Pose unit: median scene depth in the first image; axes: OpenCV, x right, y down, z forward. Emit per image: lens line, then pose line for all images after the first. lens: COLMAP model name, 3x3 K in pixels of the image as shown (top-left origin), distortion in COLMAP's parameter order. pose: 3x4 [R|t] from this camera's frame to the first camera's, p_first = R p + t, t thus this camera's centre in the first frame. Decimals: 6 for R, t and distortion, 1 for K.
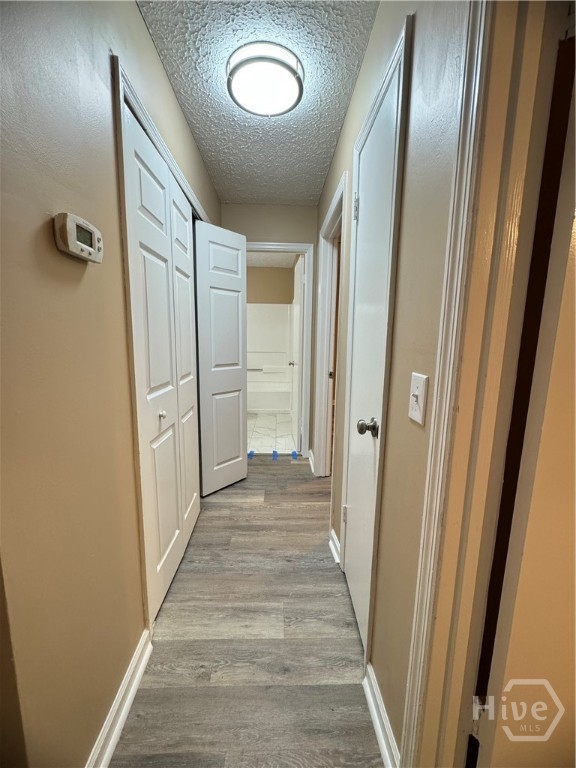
lens RADIAL K [[307.4, 0, 286.6], [0, 307.4, 384.2], [0, 0, 1]] dist [-0.002957, -0.000241]
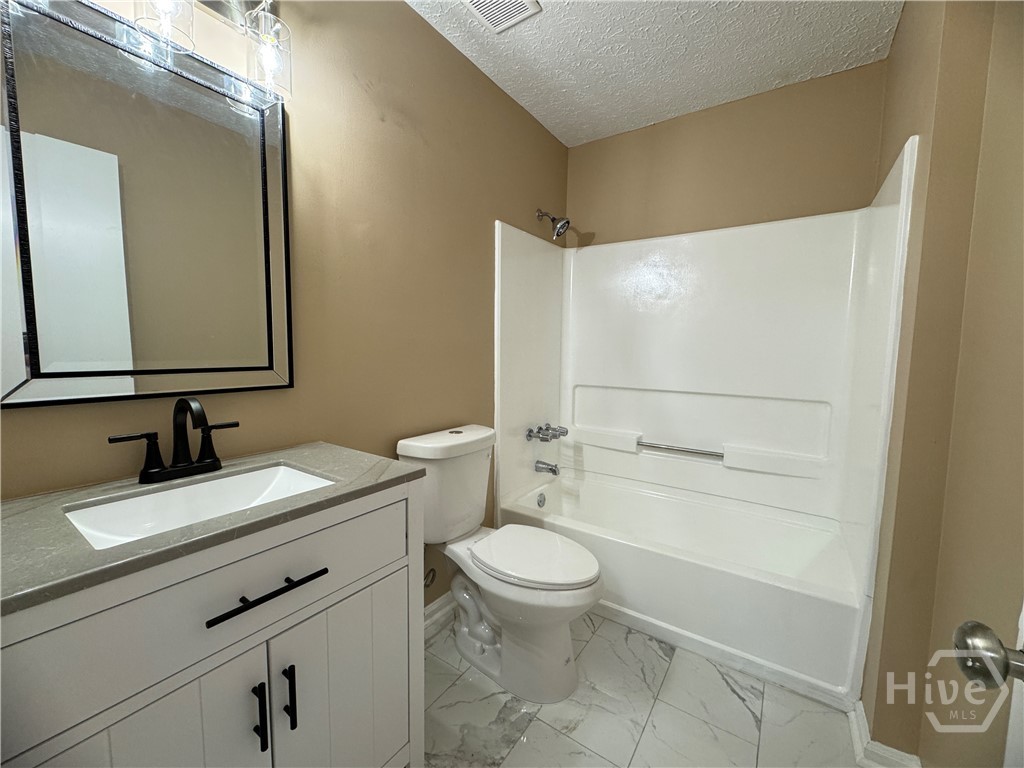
lens RADIAL K [[409.8, 0, 511.2], [0, 409.8, 384.7], [0, 0, 1]] dist [-0.002957, -0.000241]
pose [[0.811745, 0.051159, -0.581767, -0.019300], [-0.088293, 0.995456, -0.035658, -0.082271], [0.577300, 0.080312, 0.812573, 0.562055]]
